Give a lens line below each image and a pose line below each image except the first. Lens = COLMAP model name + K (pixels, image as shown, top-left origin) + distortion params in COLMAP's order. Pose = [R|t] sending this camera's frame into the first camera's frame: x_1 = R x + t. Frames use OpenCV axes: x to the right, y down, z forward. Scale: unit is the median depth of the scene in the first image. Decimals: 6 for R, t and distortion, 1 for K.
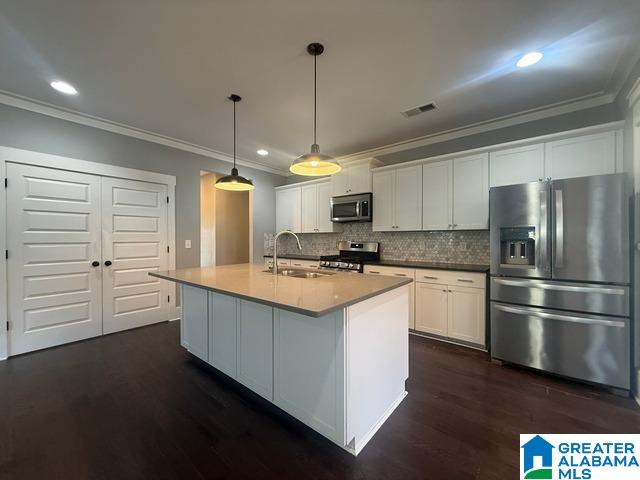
lens RADIAL K [[255.6, 0, 317.7], [0, 255.6, 240.3], [0, 0, 1]] dist [0.000714, 0.000543]
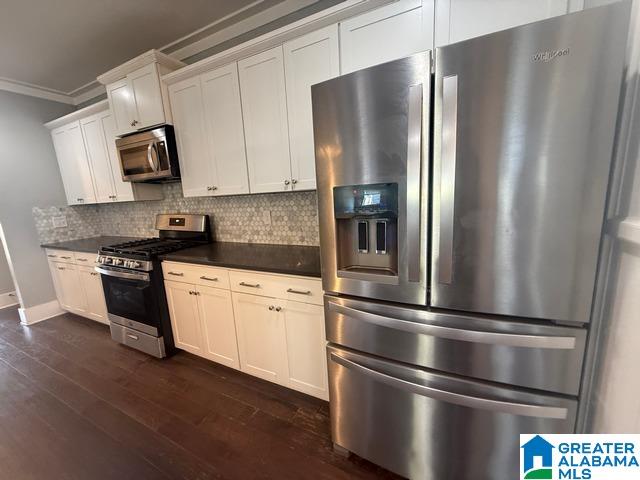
lens RADIAL K [[255.5, 0, 320.0], [0, 255.5, 240.0], [0, 0, 1]] dist [0.005742, 0.000202]
pose [[0.969463, -0.097666, 0.224953, 0.370267], [0.057865, 0.982476, 0.177177, -0.025689], [-0.238315, -0.158750, 0.958126, 0.366306]]
